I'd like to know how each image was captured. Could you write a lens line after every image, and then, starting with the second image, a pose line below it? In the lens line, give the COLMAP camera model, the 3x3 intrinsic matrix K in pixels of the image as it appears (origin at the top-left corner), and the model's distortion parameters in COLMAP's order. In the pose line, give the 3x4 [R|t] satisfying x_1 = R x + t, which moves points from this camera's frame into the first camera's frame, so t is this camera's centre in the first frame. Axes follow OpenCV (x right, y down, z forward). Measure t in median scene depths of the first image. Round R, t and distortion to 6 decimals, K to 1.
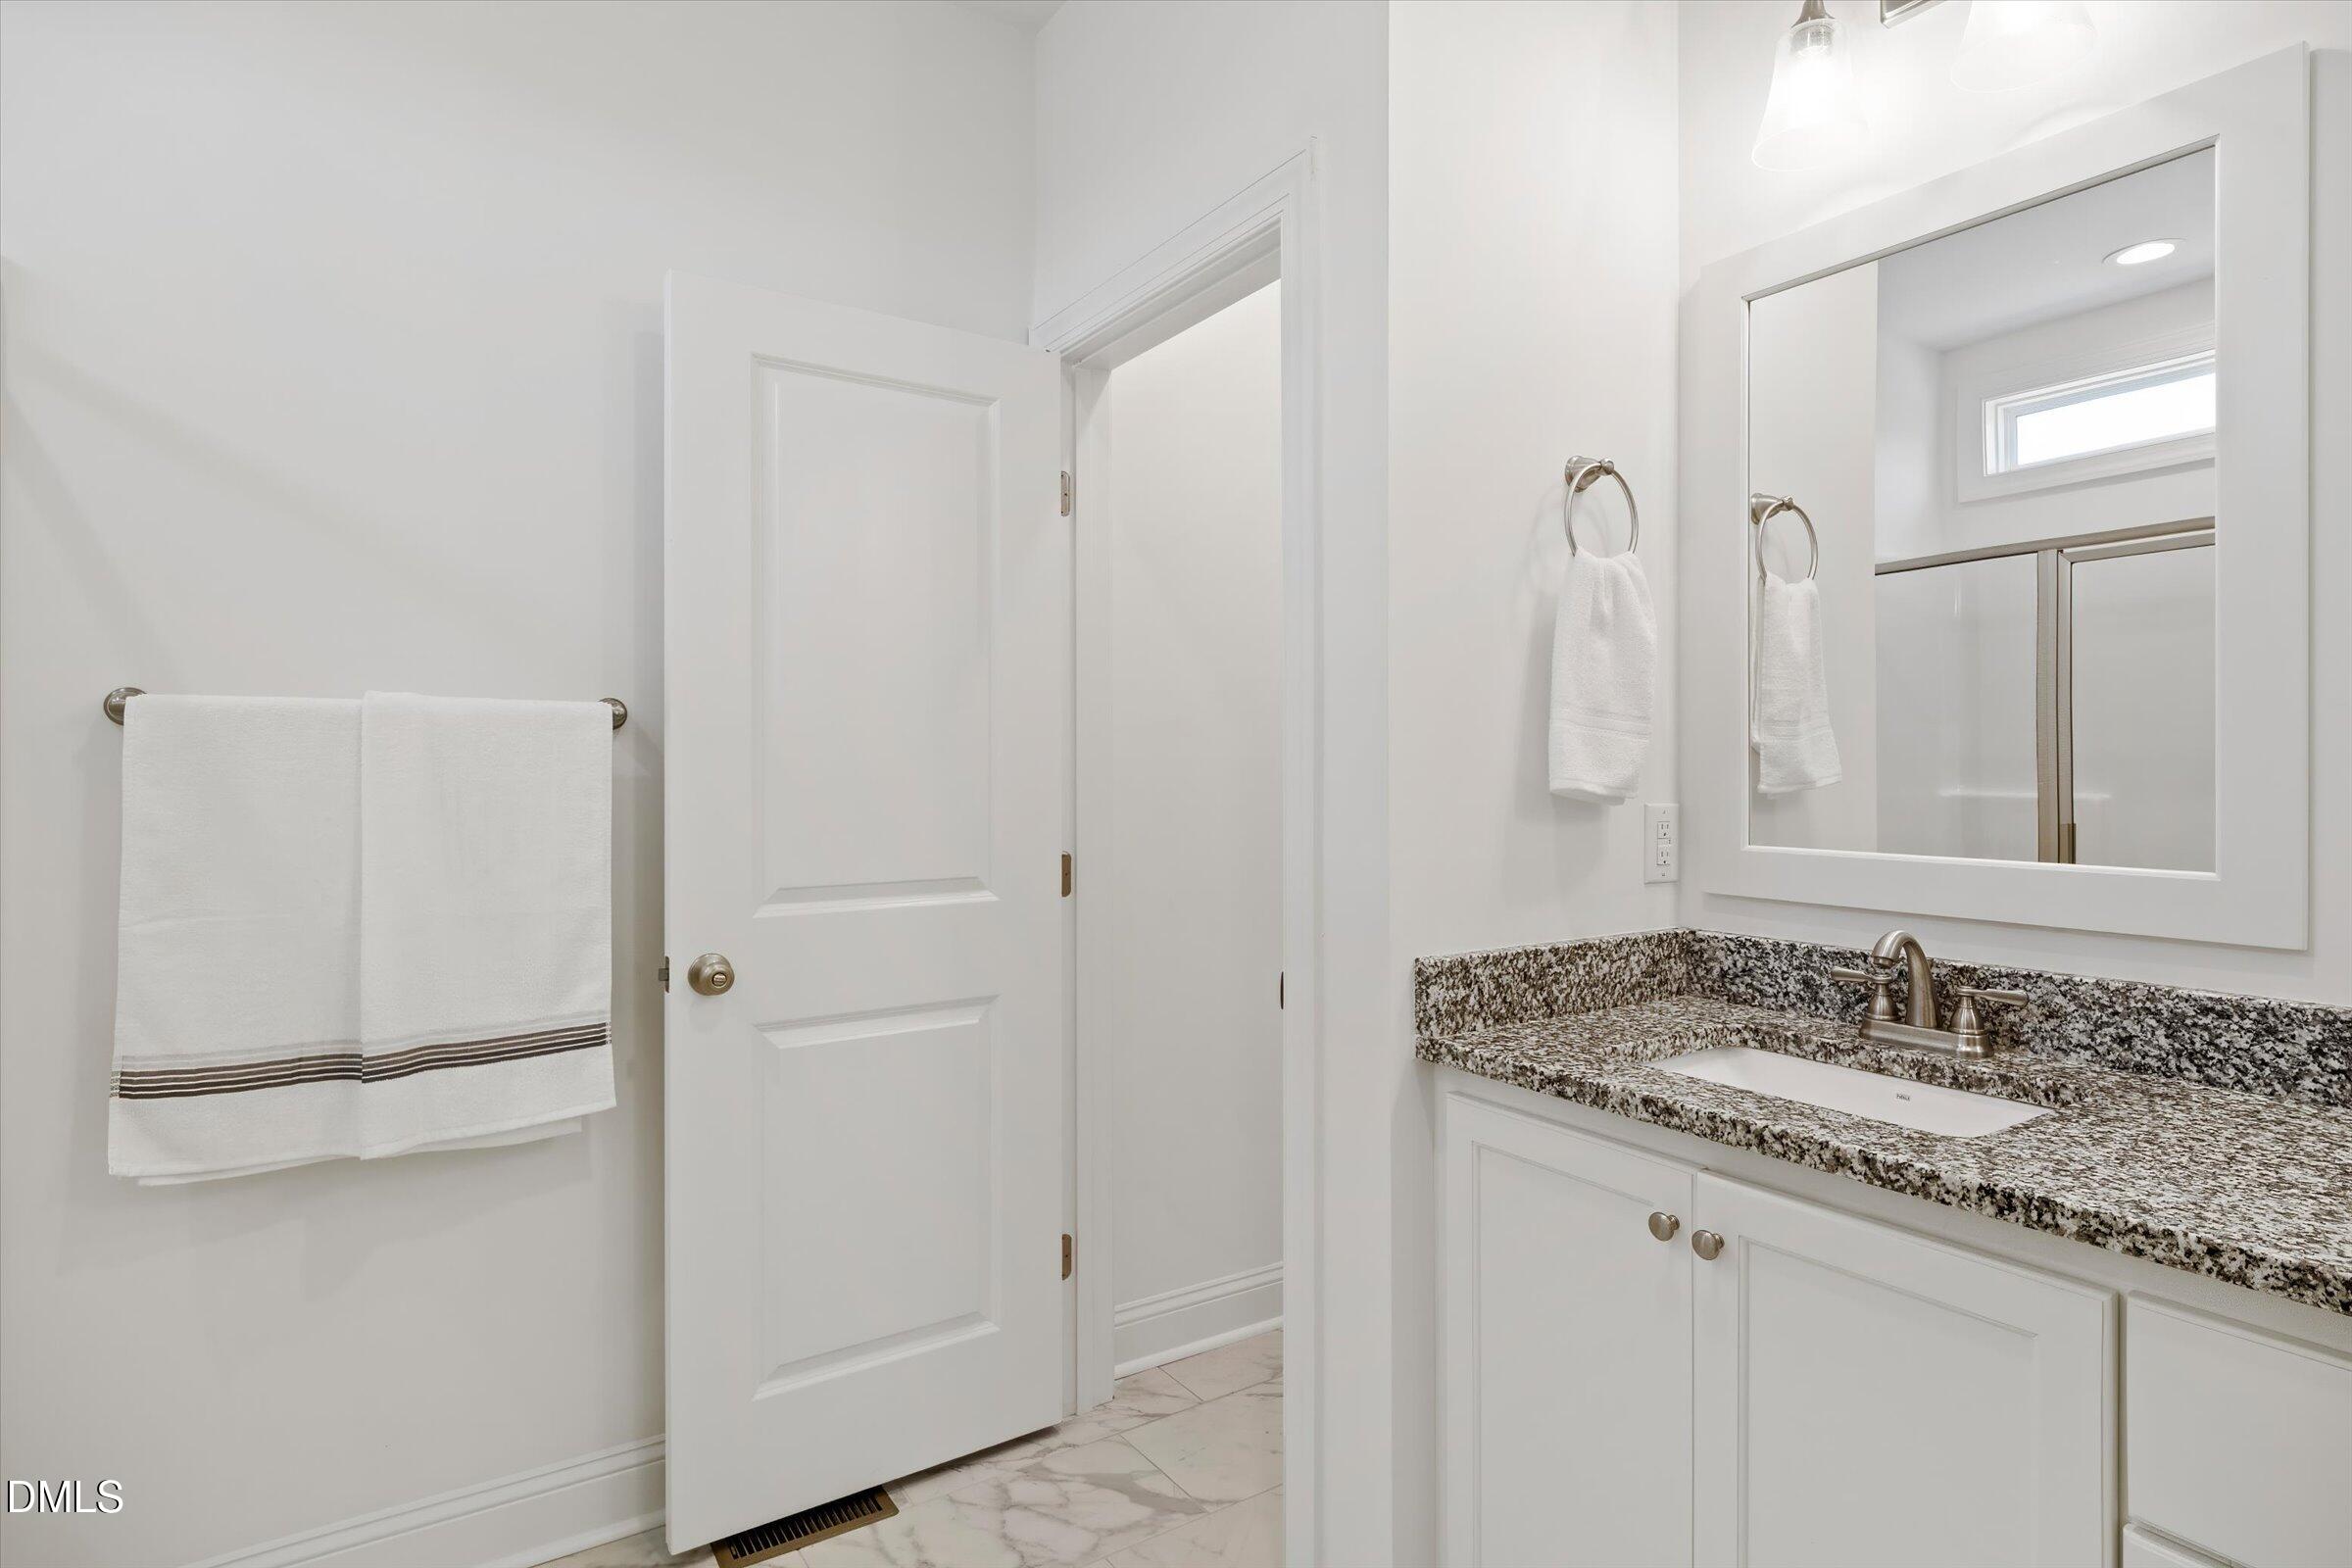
lens RADIAL K [[1214.5, 0, 1193.0], [0, 1214.5, 767.4], [0, 0, 1]] dist [-0.005313, -0.001353]
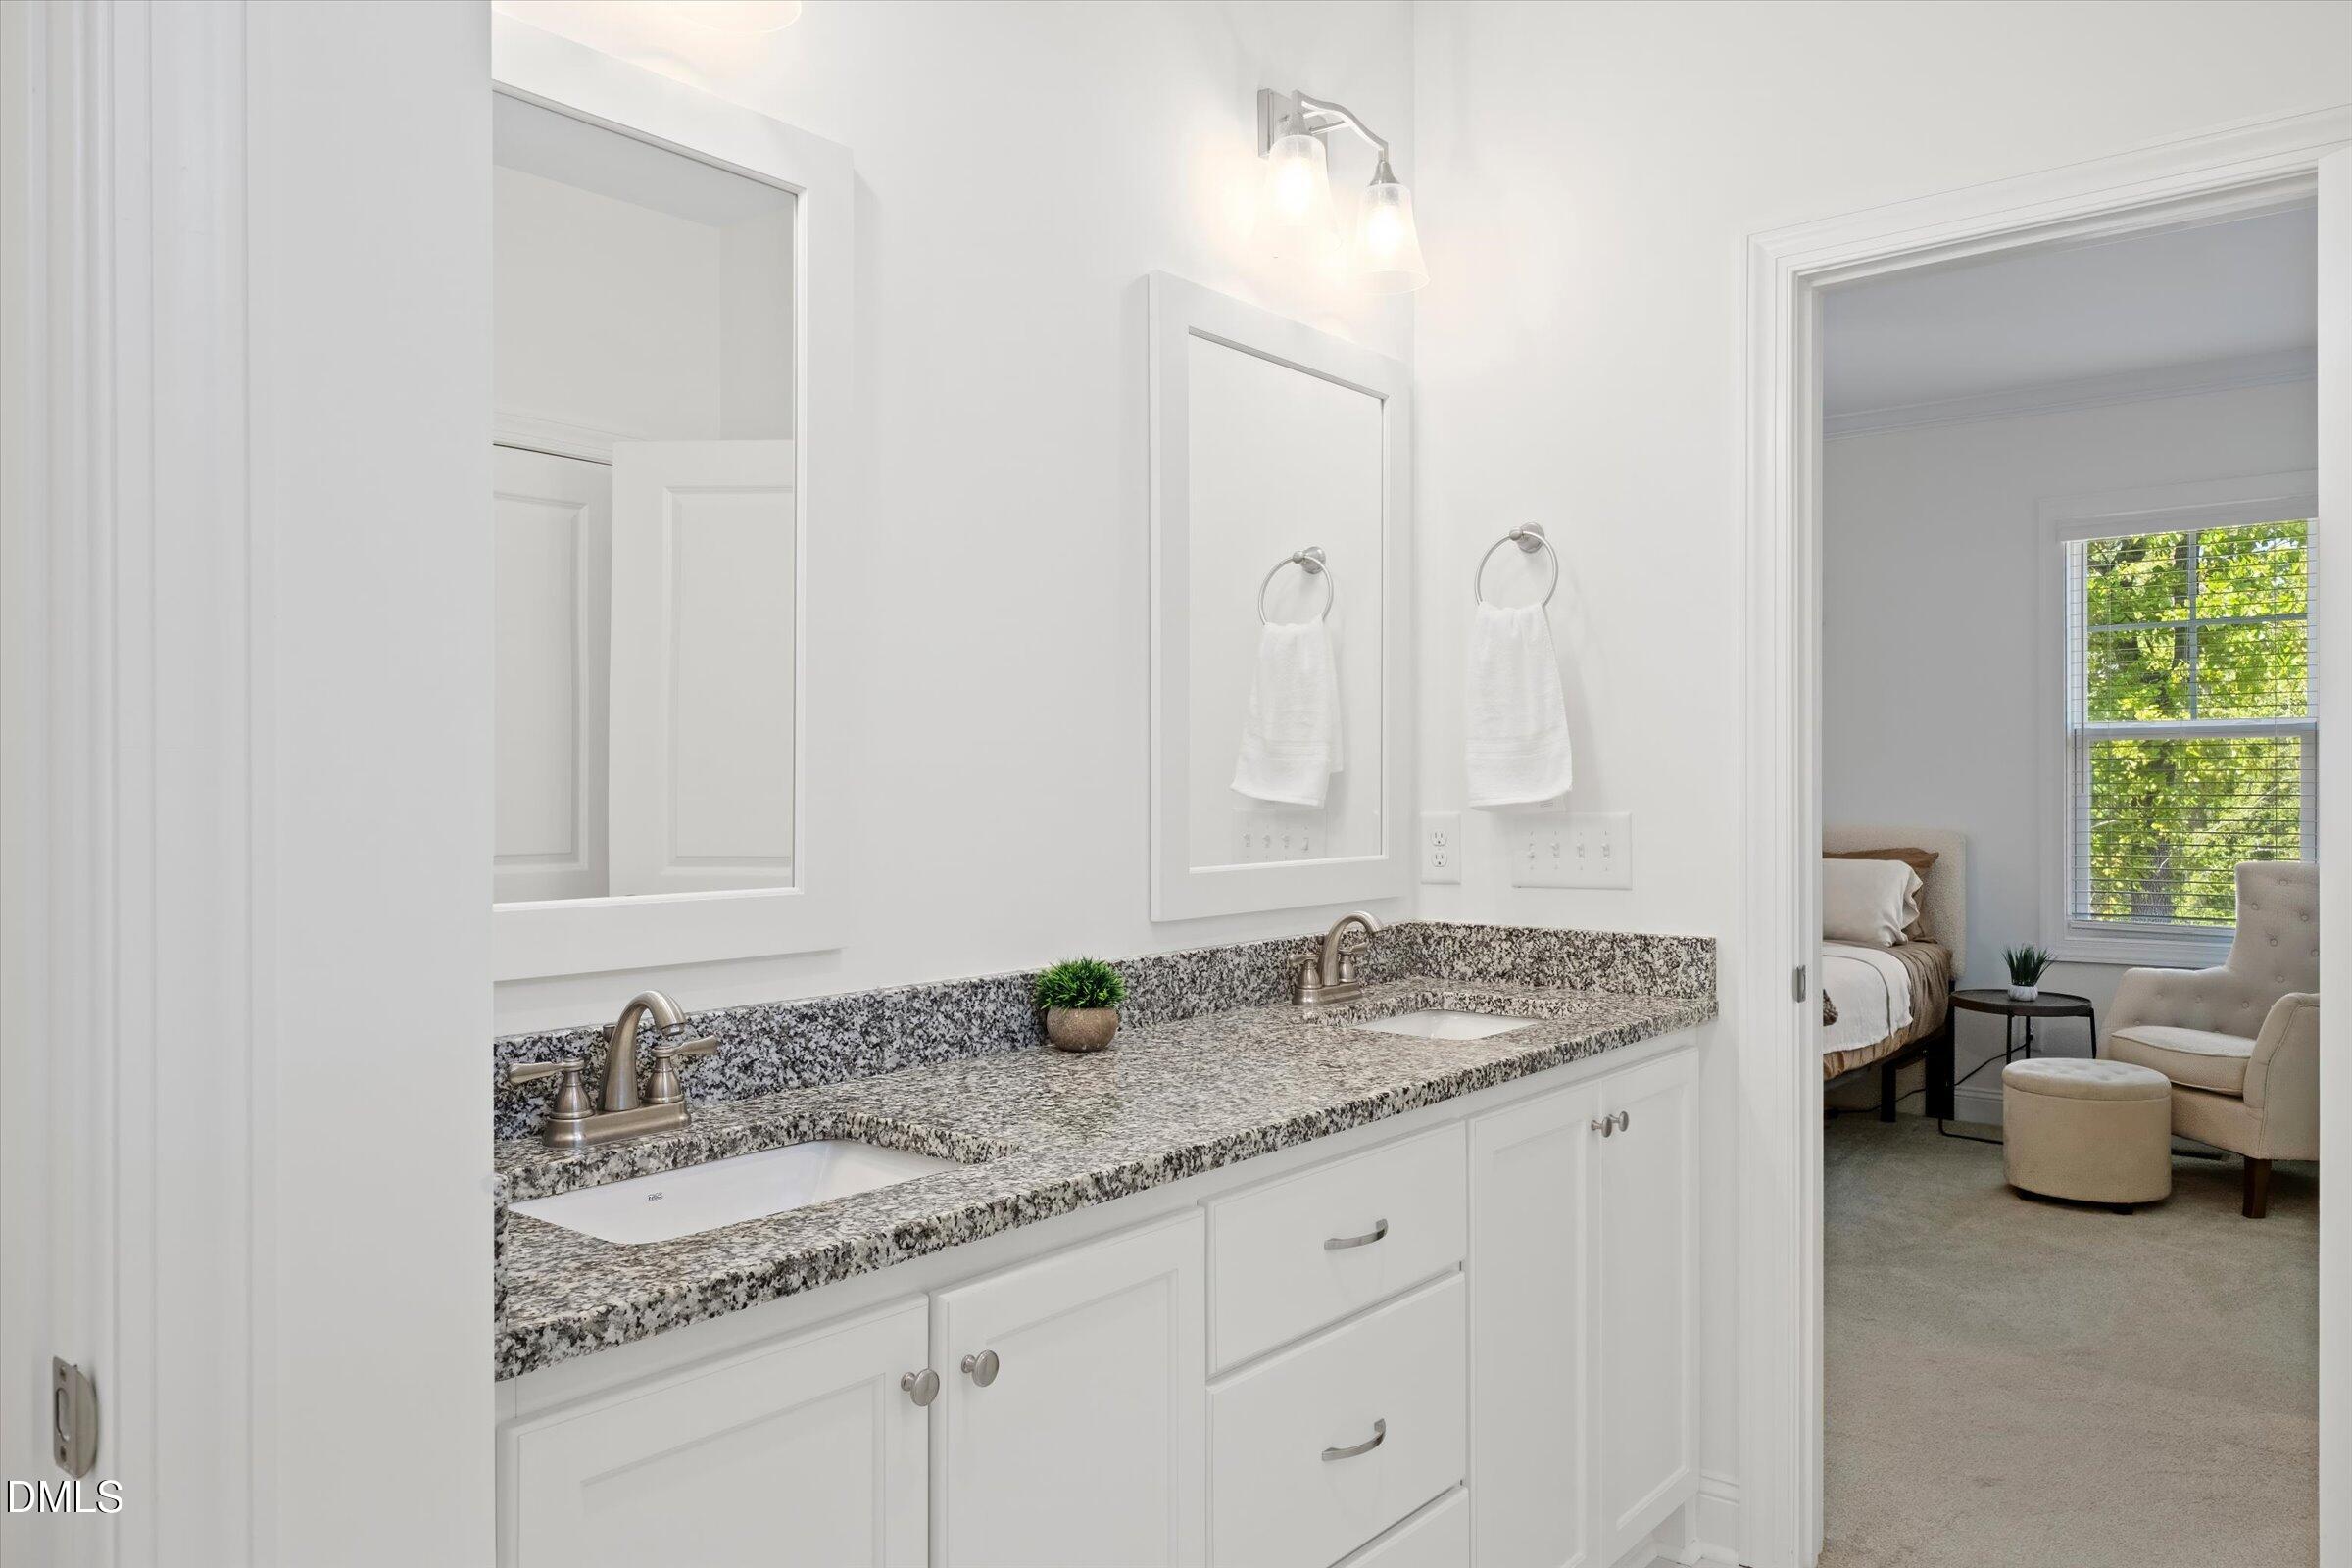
lens RADIAL K [[1653.9, 0, 1161.5], [0, 1653.9, 808.5], [0, 0, 1]] dist [-0.018532, 0.004323]
pose [[-0.291243, -0.010446, 0.956592, -0.510915], [0.003638, 0.999921, 0.012027, 0.002440], [-0.956642, 0.006982, -0.291182, 0.915968]]
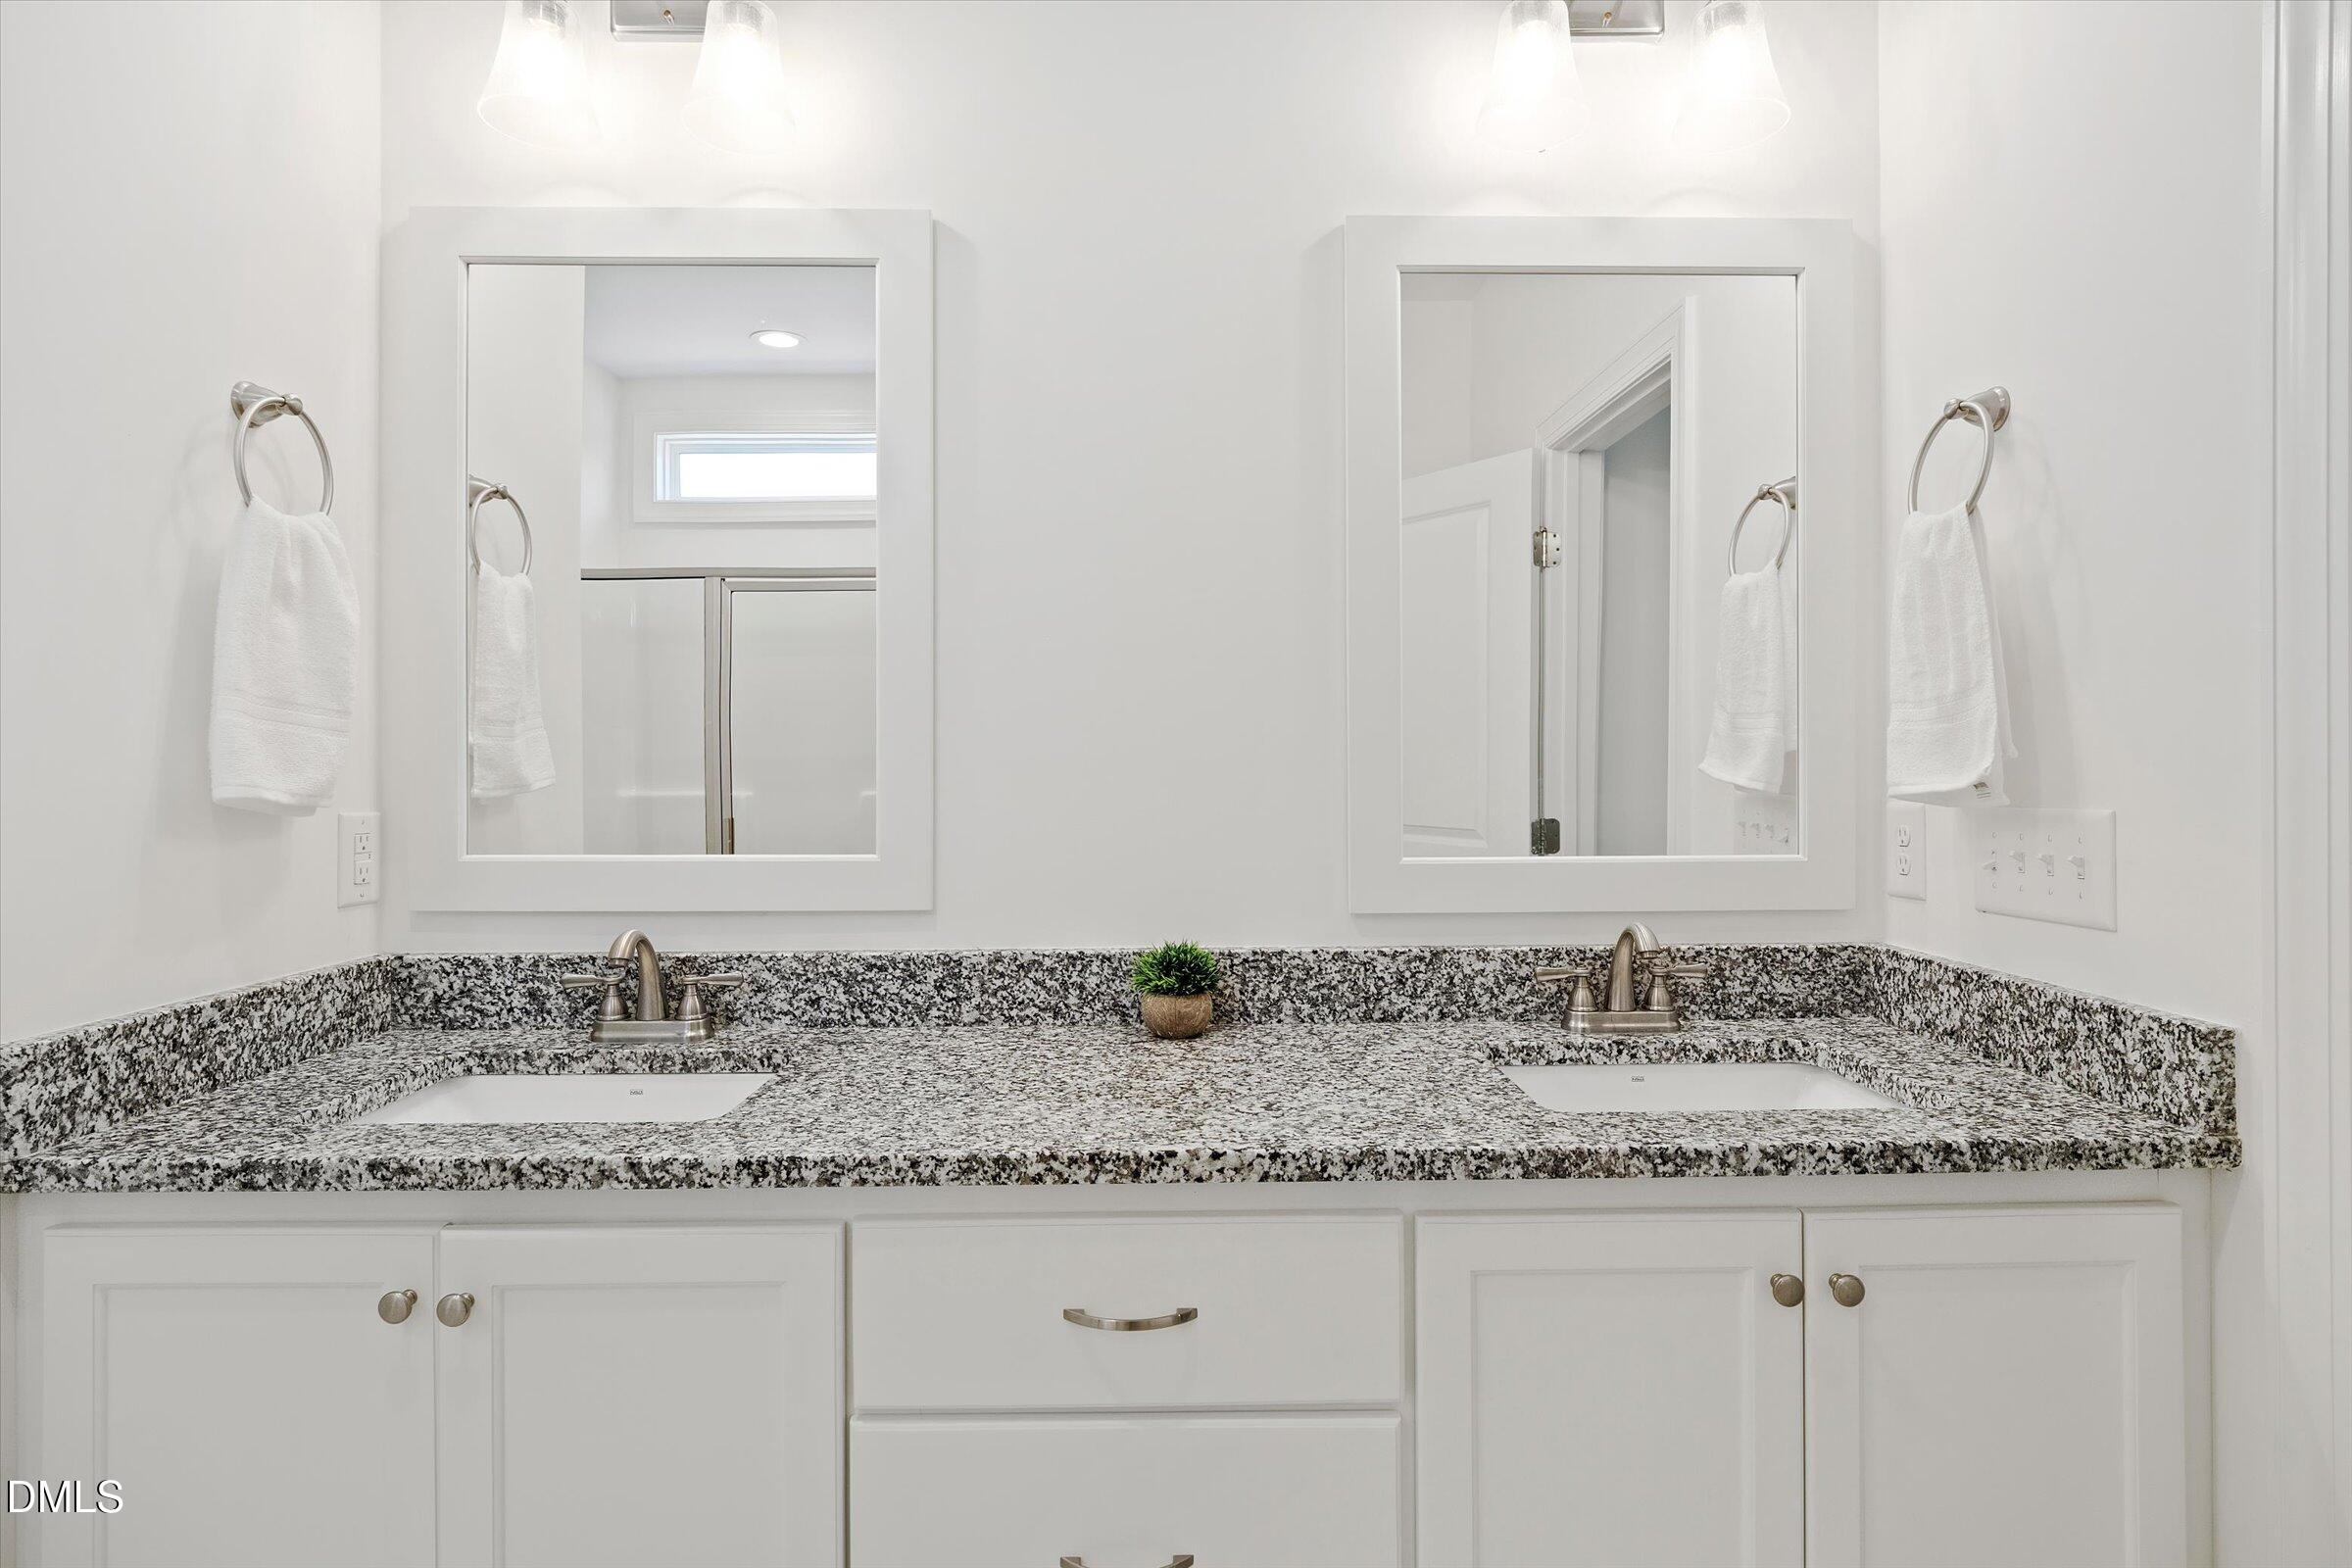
lens RADIAL K [[1214.5, 0, 1169.2], [0, 1214.5, 764.7], [0, 0, 1]] dist [-0.005313, -0.001353]
pose [[0.542174, 0.000814, 0.840266, -0.027051], [0.003247, 0.999990, -0.003064, 0.000464], [-0.840260, 0.004390, 0.542166, 0.062704]]
